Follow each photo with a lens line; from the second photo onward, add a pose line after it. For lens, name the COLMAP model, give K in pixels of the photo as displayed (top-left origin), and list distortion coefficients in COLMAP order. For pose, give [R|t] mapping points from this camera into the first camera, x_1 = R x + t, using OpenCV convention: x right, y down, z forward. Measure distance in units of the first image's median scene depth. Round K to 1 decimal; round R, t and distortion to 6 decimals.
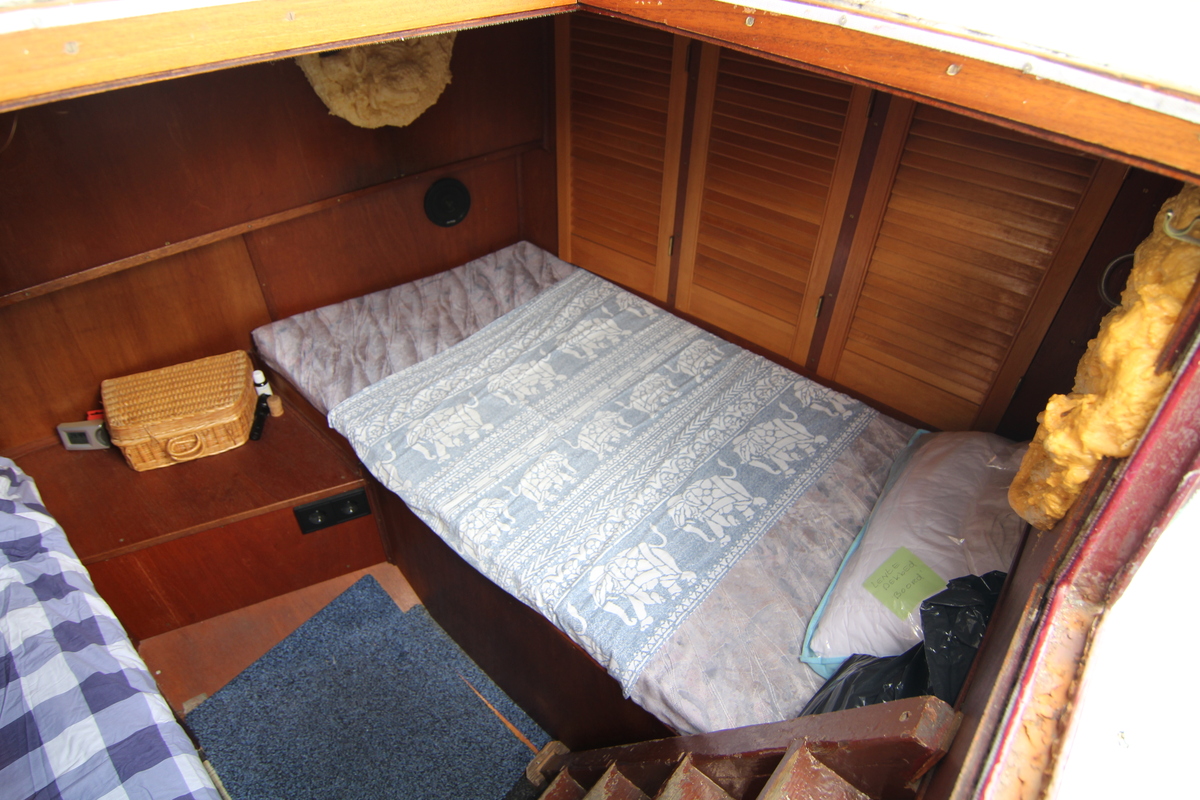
lens RADIAL K [[674.0, 0, 601.2], [0, 674.0, 402.2], [0, 0, 1]] dist [-0.008725, -0.013930]
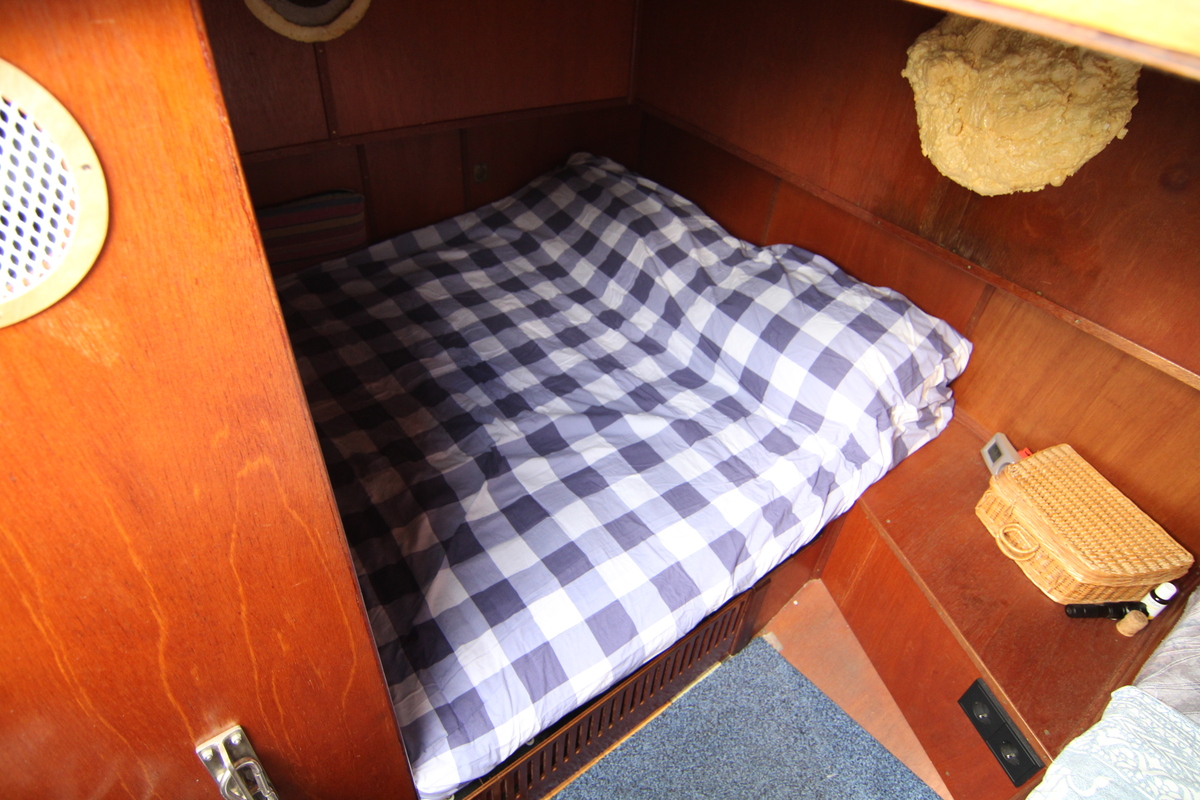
lens RADIAL K [[674.0, 0, 601.2], [0, 674.0, 402.2], [0, 0, 1]] dist [-0.008725, -0.013930]
pose [[-0.162667, 0.611054, -0.774695, 0.021972], [-0.686470, 0.493884, 0.533702, -0.110781], [0.708730, 0.618621, 0.339131, 0.215153]]
